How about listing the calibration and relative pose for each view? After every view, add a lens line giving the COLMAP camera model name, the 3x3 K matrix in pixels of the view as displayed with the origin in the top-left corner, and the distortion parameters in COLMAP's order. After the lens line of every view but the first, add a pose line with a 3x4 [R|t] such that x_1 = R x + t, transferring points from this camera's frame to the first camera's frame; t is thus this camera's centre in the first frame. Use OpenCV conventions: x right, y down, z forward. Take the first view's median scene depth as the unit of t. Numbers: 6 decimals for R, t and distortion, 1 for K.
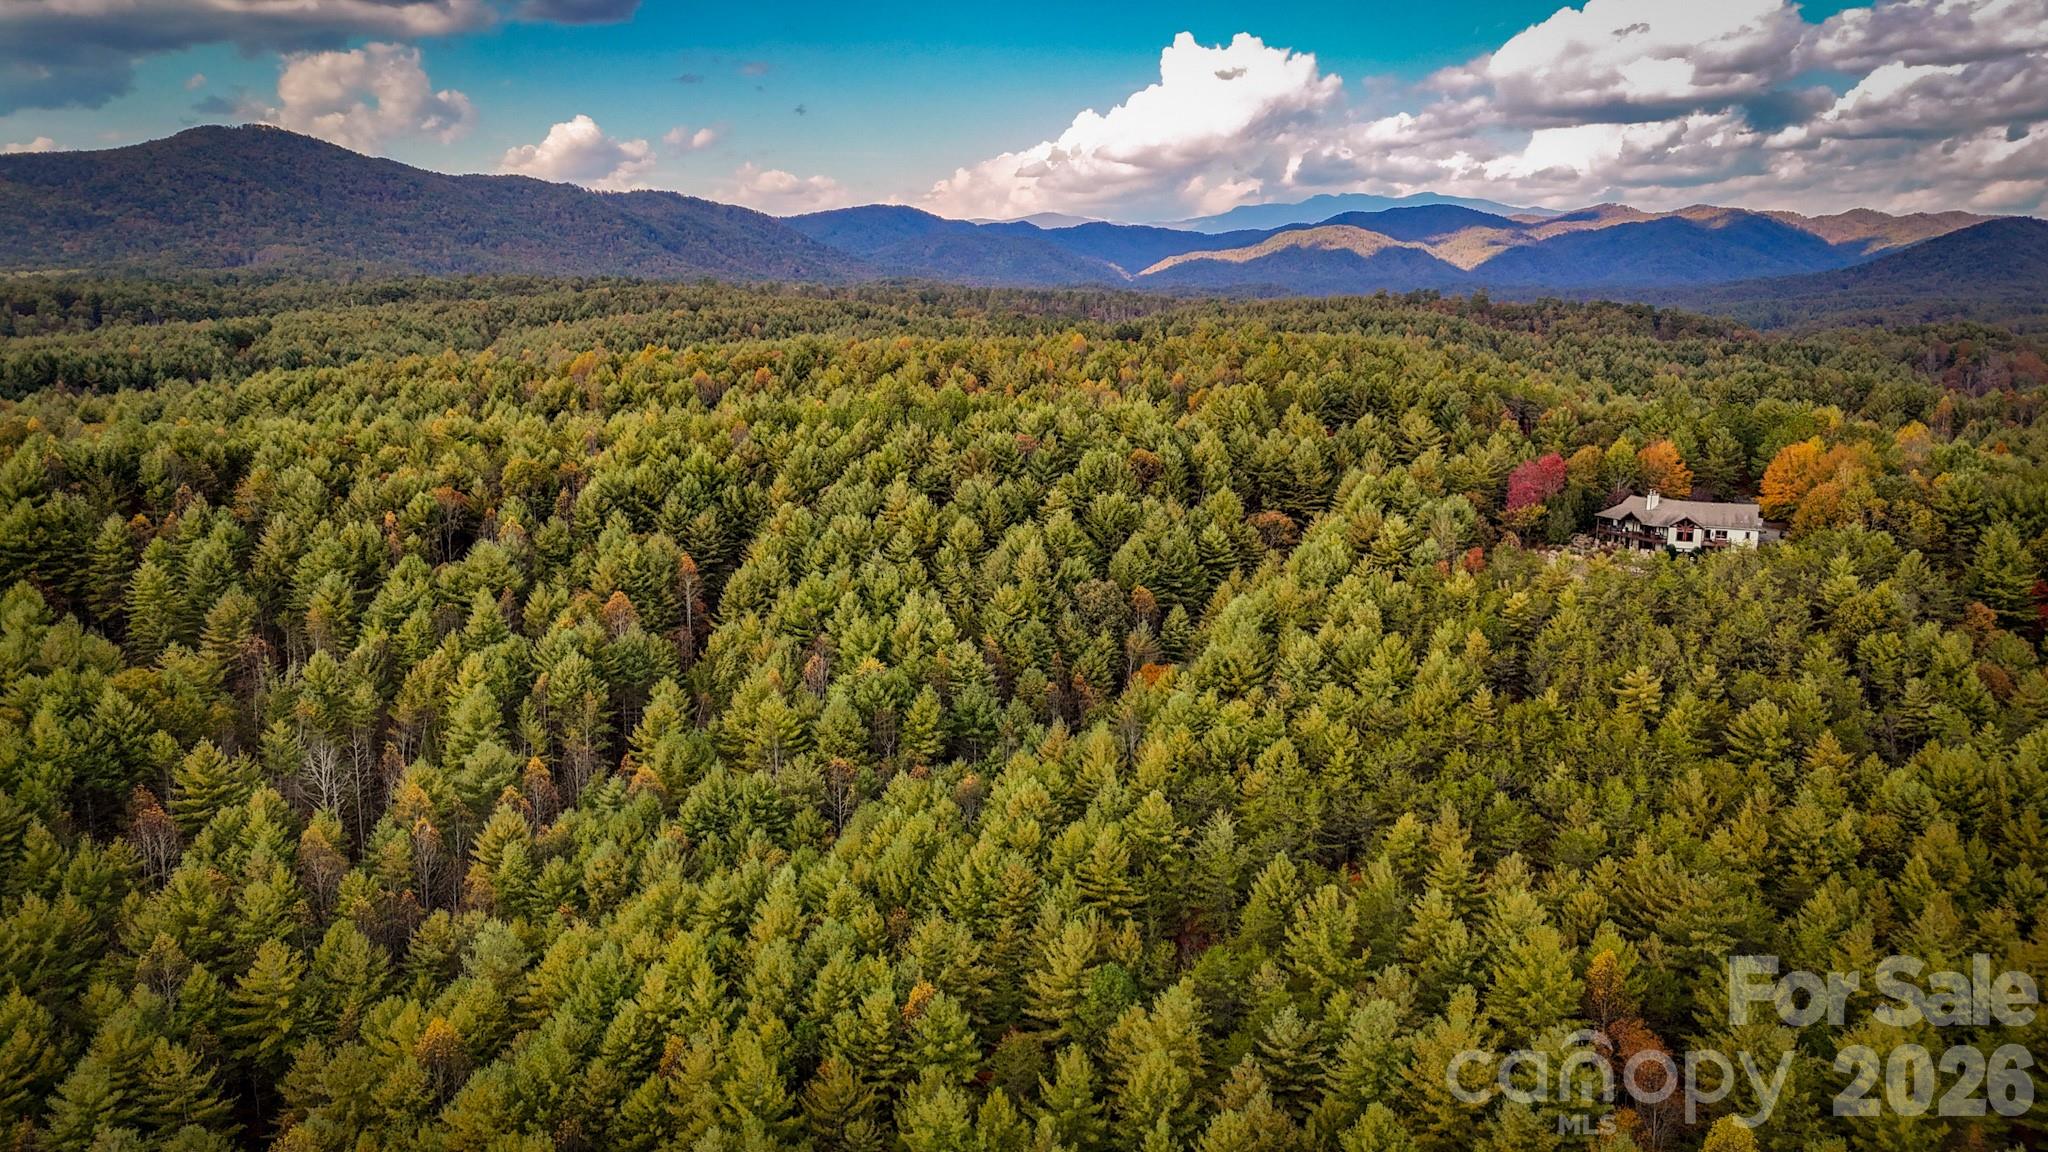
lens RADIAL K [[1510.7, 0, 1012.7], [0, 1510.7, 577.8], [0, 0, 1]] dist [0.061976, -0.048478]
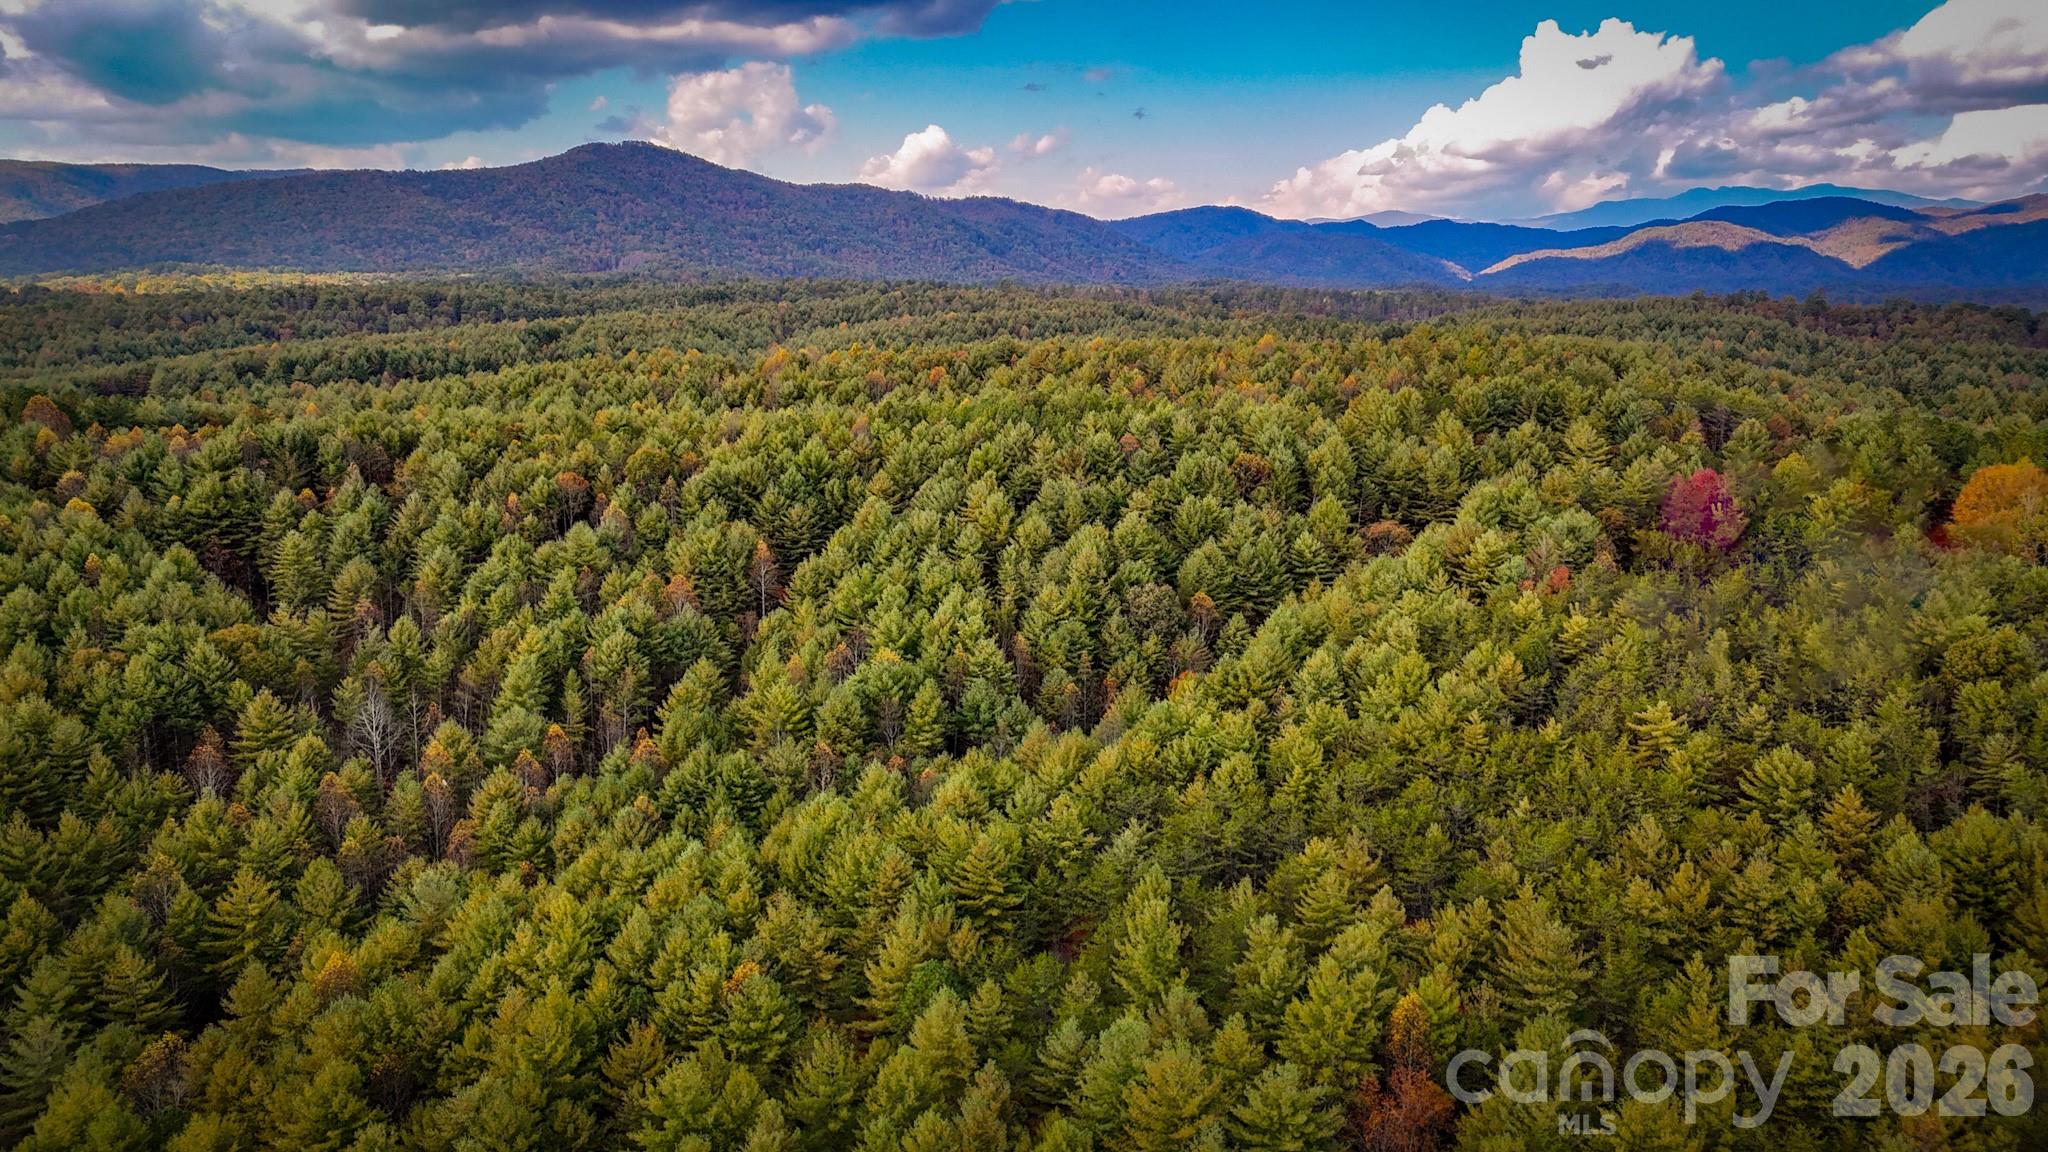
lens RADIAL K [[1510.7, 0, 1026.4], [0, 1510.7, 576.5], [0, 0, 1]] dist [0.061976, -0.048478]
pose [[0.975670, 0.042006, -0.215184, 0.175327], [-0.042479, 0.999094, 0.002430, -0.002122], [0.215091, 0.006770, 0.976571, 0.017570]]
